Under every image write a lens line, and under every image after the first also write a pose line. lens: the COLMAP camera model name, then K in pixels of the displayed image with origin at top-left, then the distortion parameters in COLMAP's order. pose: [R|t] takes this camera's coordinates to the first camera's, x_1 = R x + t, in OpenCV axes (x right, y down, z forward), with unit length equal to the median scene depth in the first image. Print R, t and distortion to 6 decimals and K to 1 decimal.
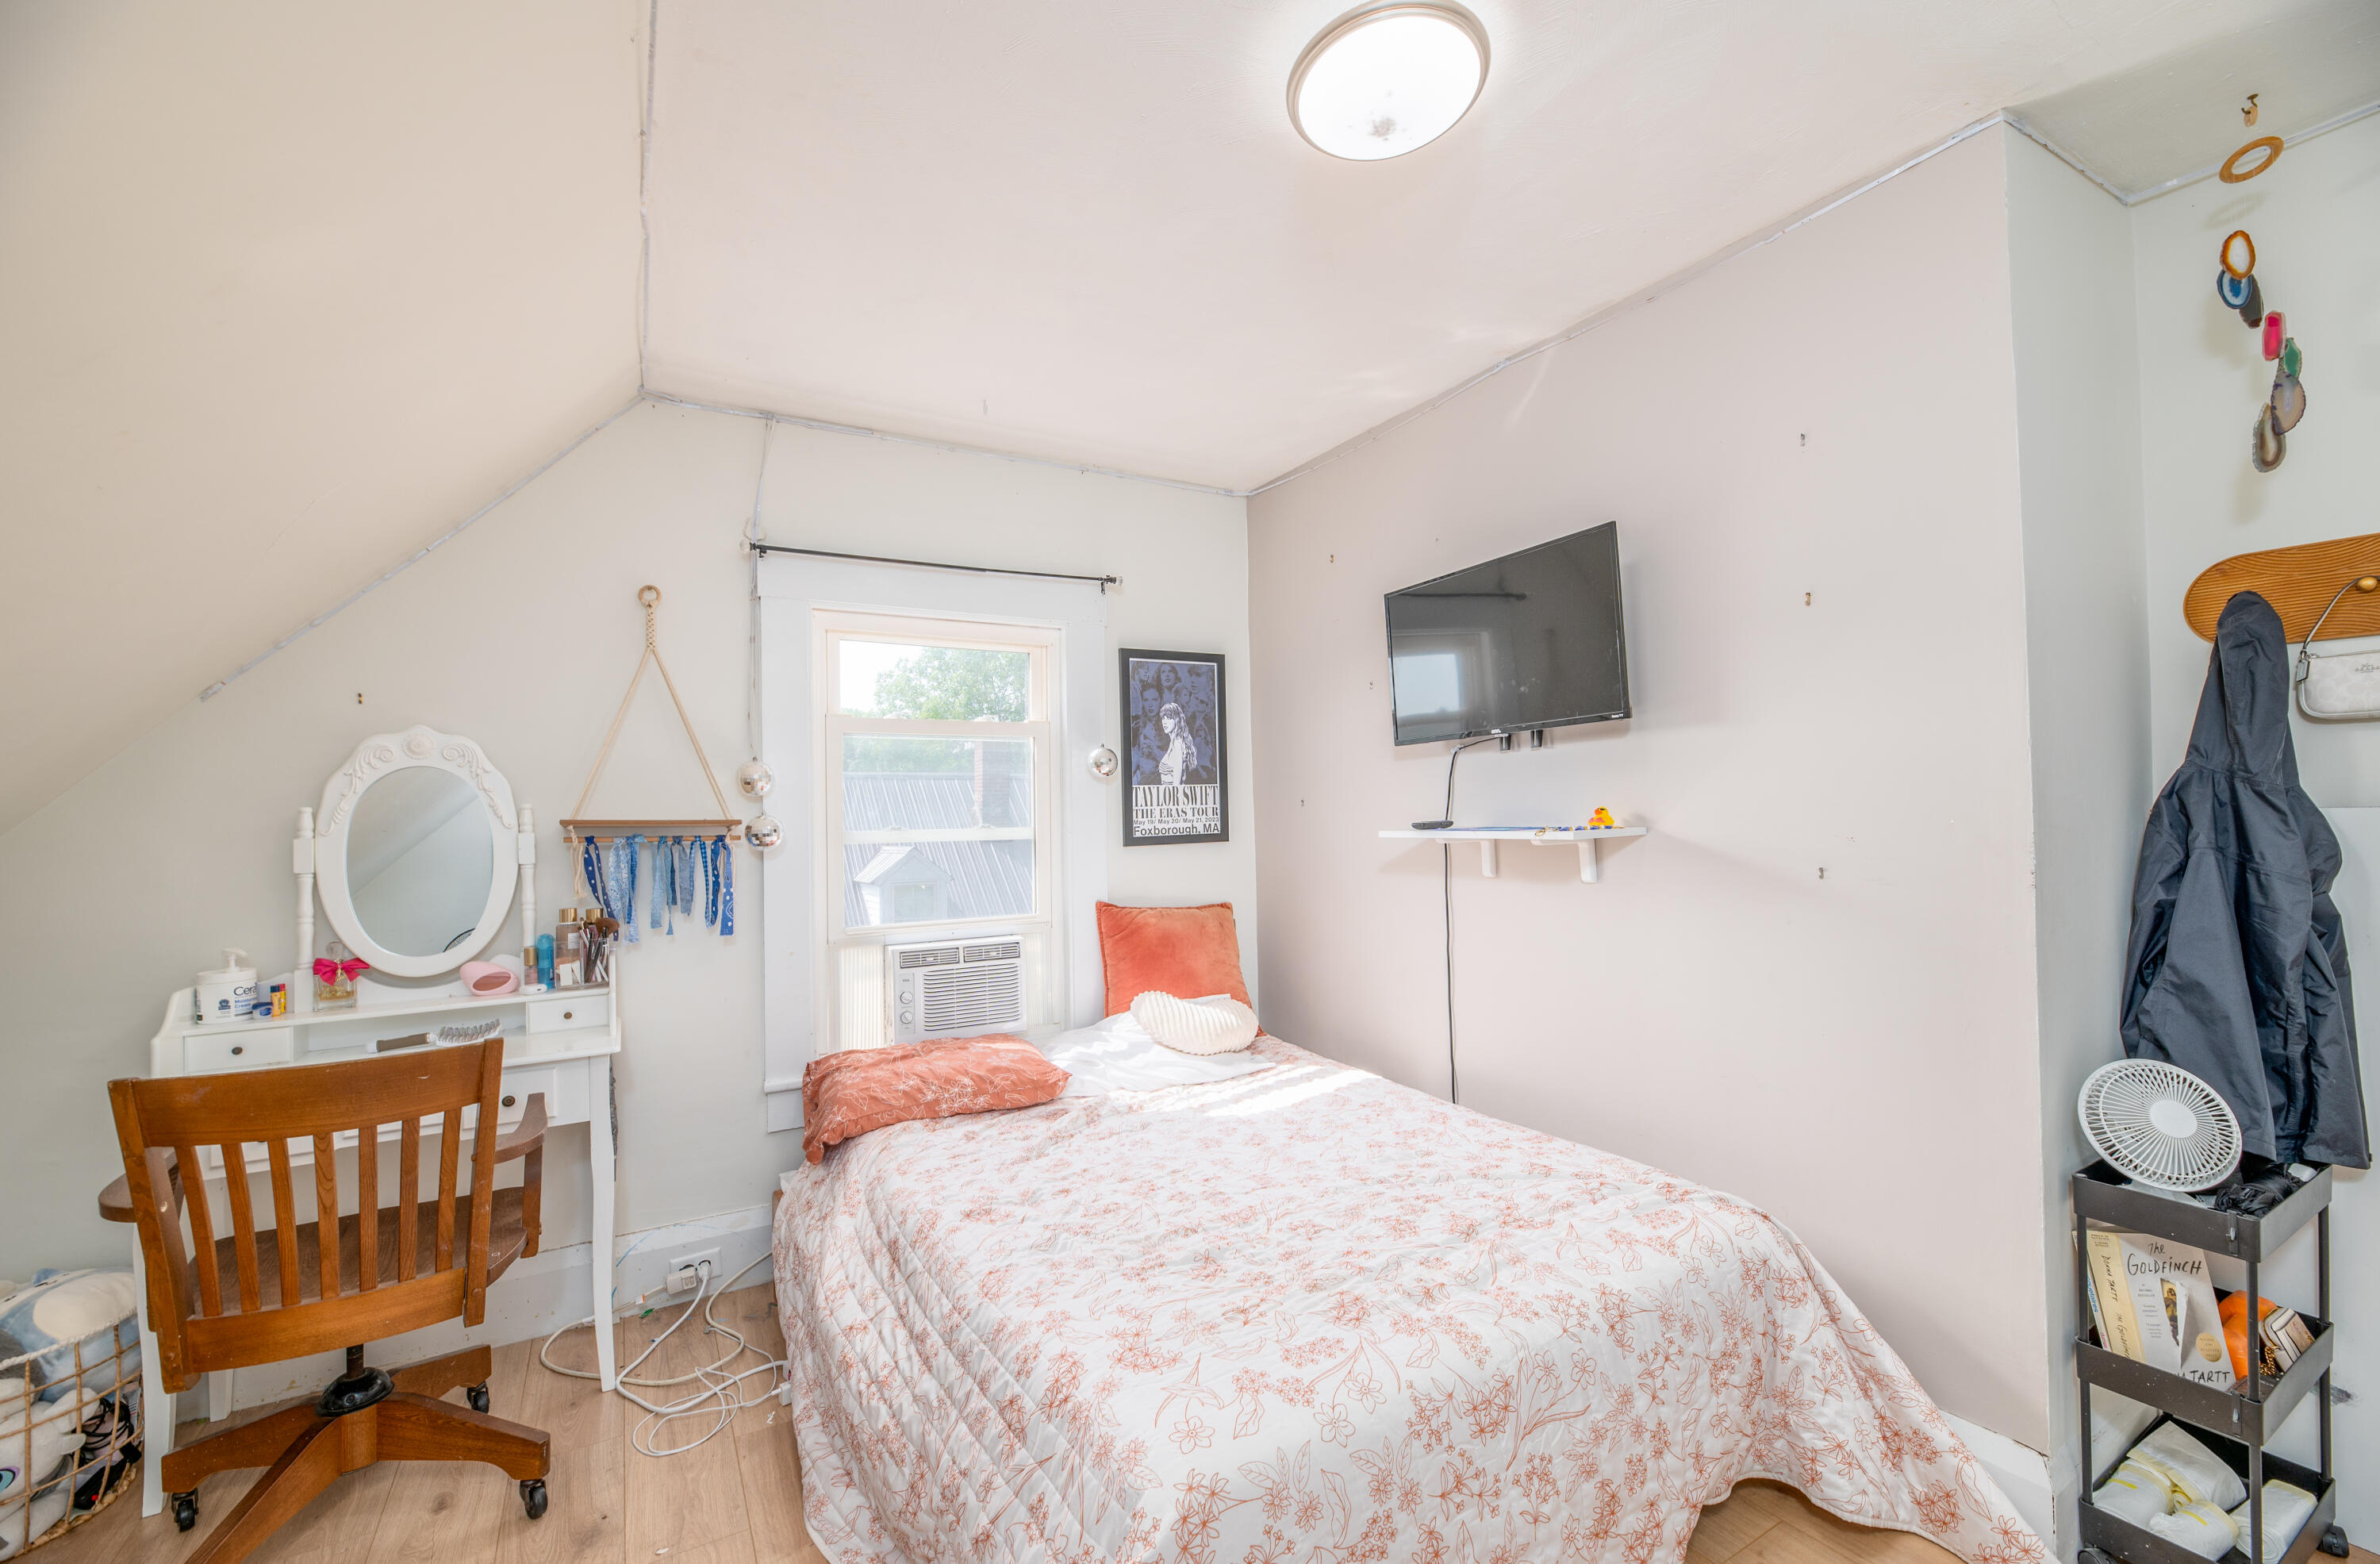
lens RADIAL K [[985.2, 0, 1181.5], [0, 985.2, 785.1], [0, 0, 1]] dist [-0.003245, -0.001750]
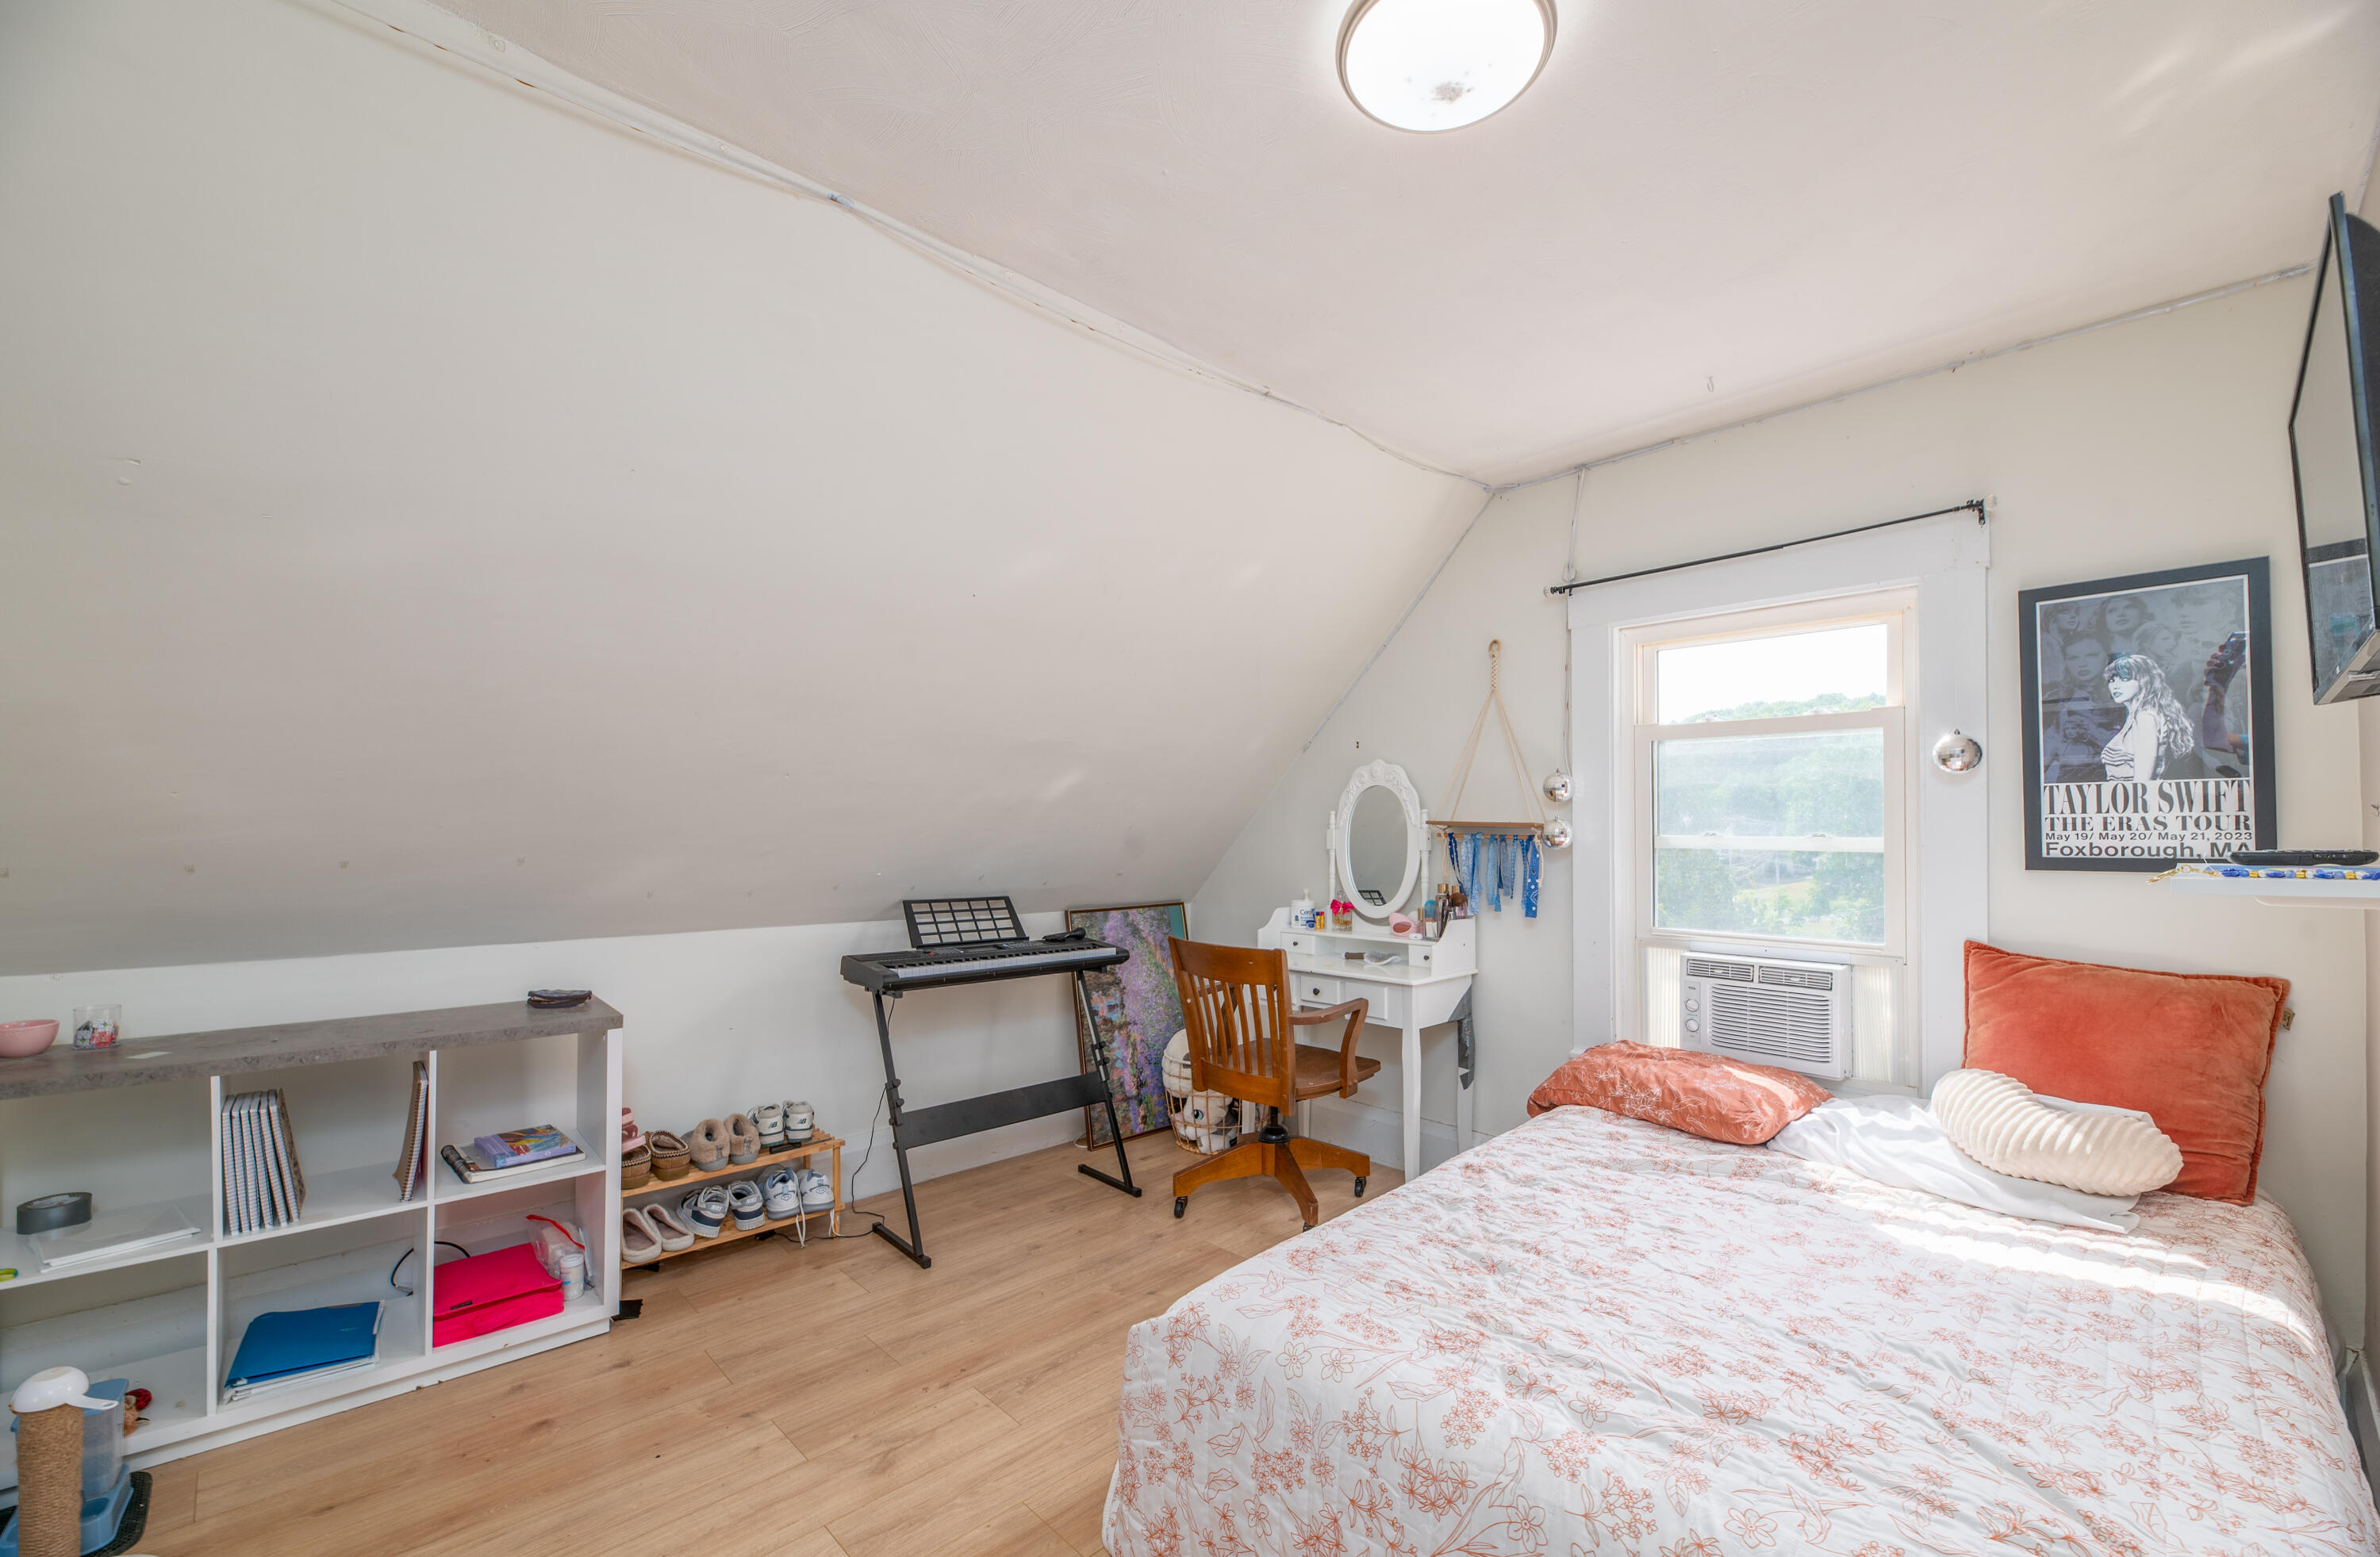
lens RADIAL K [[971.6, 0, 1180.4], [0, 971.6, 796.7], [0, 0, 1]] dist [-0.002544, -0.002898]
pose [[0.222293, -0.007406, -0.974952, 0.612885], [0.024126, 0.999707, -0.002093, -0.004758], [0.974681, -0.023056, 0.222406, 0.313687]]
